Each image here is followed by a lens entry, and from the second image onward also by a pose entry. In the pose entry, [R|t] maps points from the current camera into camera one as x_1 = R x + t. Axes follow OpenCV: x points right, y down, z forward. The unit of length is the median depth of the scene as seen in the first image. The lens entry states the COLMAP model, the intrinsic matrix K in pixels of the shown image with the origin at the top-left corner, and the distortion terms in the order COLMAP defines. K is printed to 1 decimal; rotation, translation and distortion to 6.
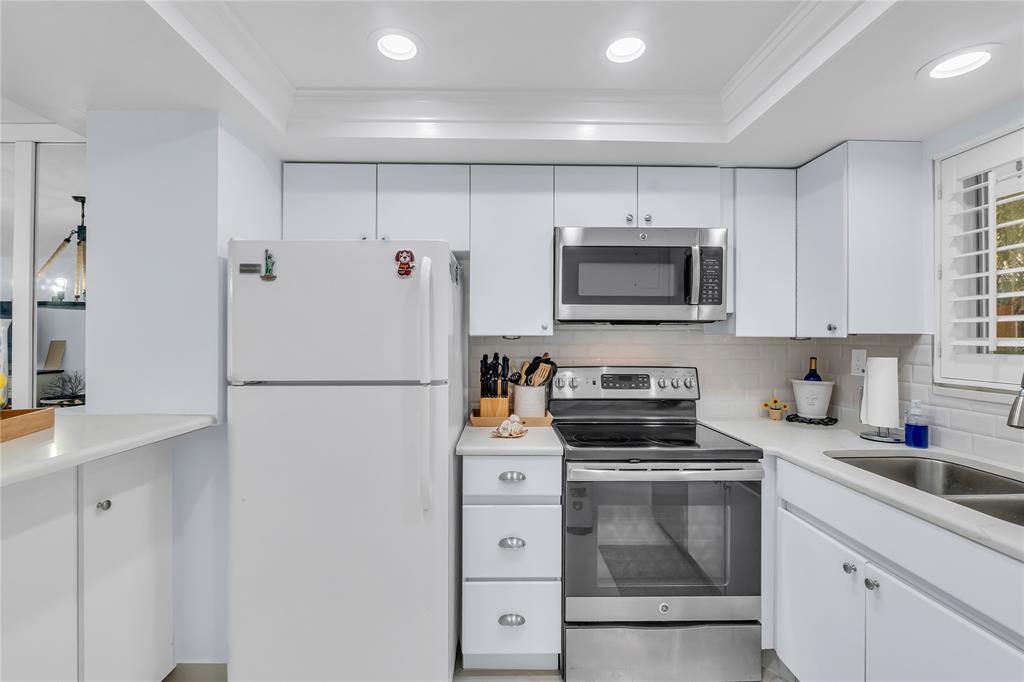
lens RADIAL K [[436.1, 0, 509.5], [0, 436.1, 337.4], [0, 0, 1]] dist [-0.007521, -0.000633]
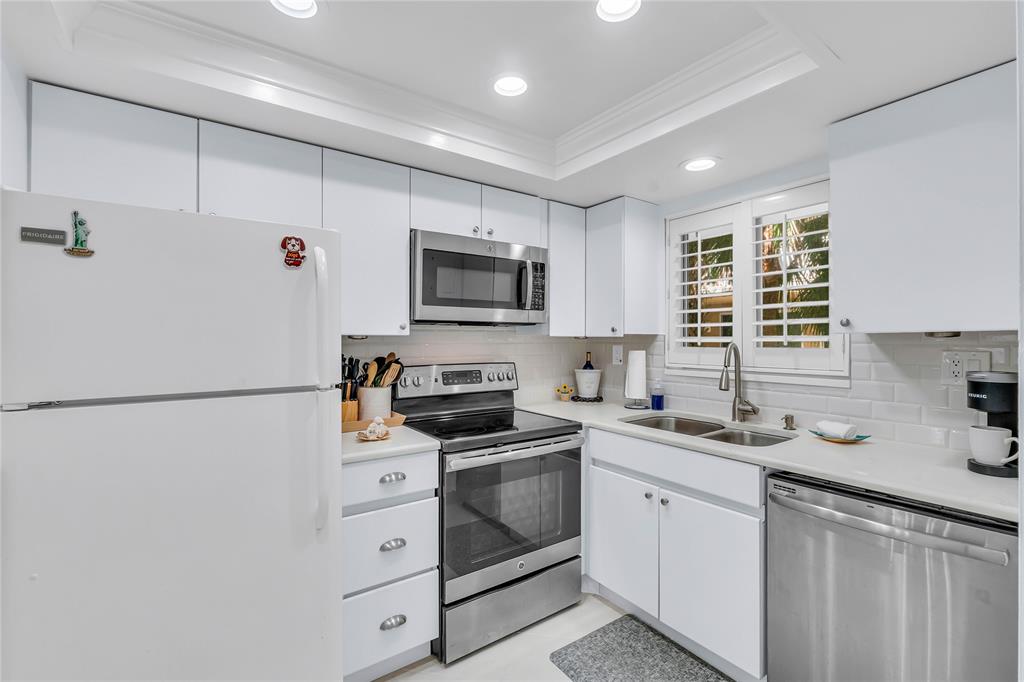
lens RADIAL K [[436.1, 0, 505.3], [0, 436.1, 341.4], [0, 0, 1]] dist [-0.007521, -0.000633]
pose [[0.835035, -0.006968, 0.550152, -0.316305], [0.002253, 0.999955, 0.009245, 0.000982], [-0.550192, -0.006481, 0.835013, 0.035785]]
